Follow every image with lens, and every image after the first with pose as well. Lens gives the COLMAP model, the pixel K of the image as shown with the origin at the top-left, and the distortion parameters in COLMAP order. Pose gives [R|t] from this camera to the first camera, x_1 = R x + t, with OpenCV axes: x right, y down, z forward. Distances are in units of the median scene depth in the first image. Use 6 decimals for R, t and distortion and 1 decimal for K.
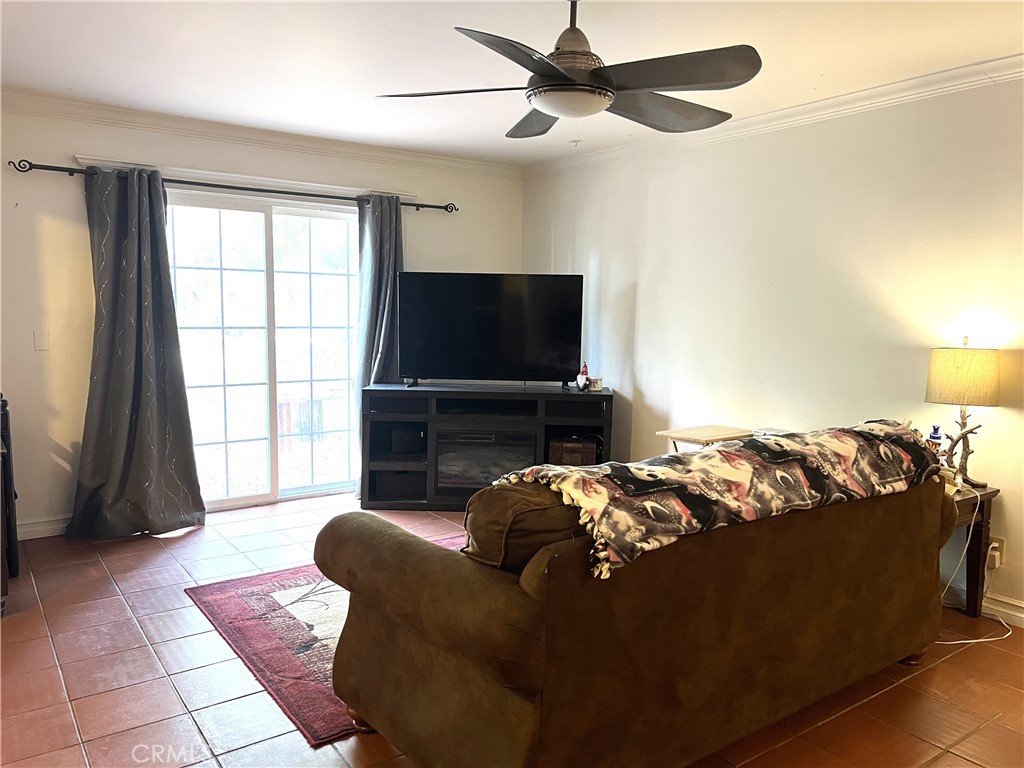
lens RADIAL K [[772.2, 0, 512.0], [0, 772.2, 384.0], [0, 0, 1]] dist [0.004517, 0.000935]
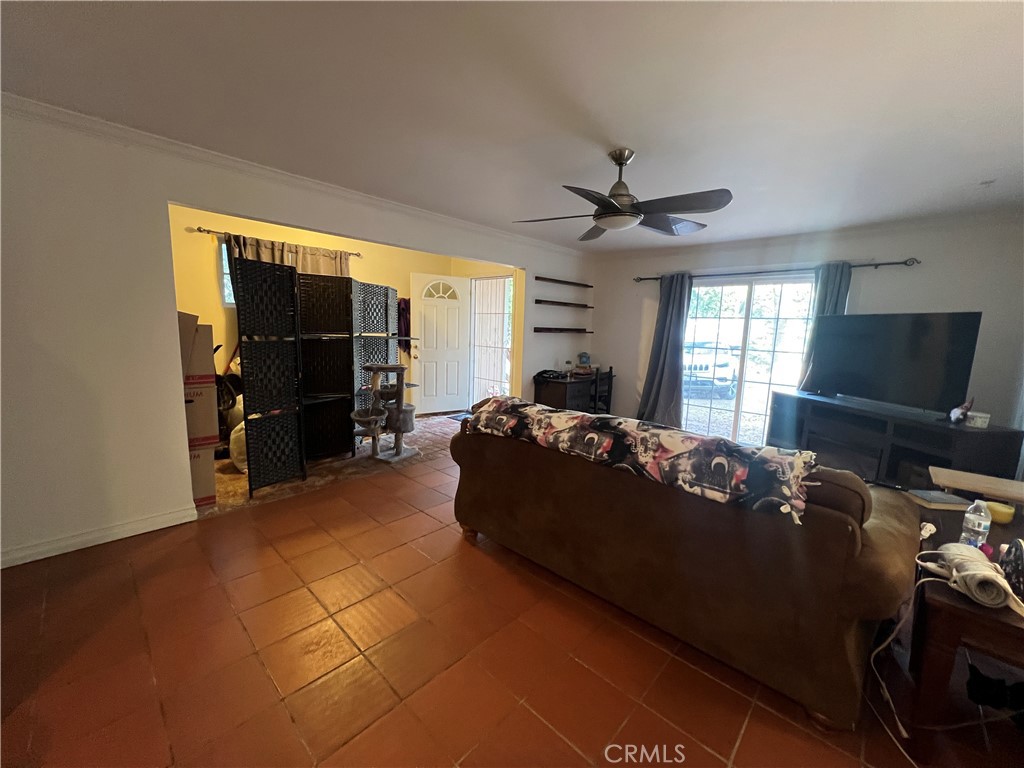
lens RADIAL K [[407.8, 0, 507.0], [0, 407.8, 384.0], [0, 0, 1]] dist [-0.000376, 0.000219]
pose [[0.181207, 0.125718, -0.975376, 0.618684], [-0.126608, 0.986525, 0.103633, -0.030185], [0.975261, 0.104711, 0.194682, 0.357874]]
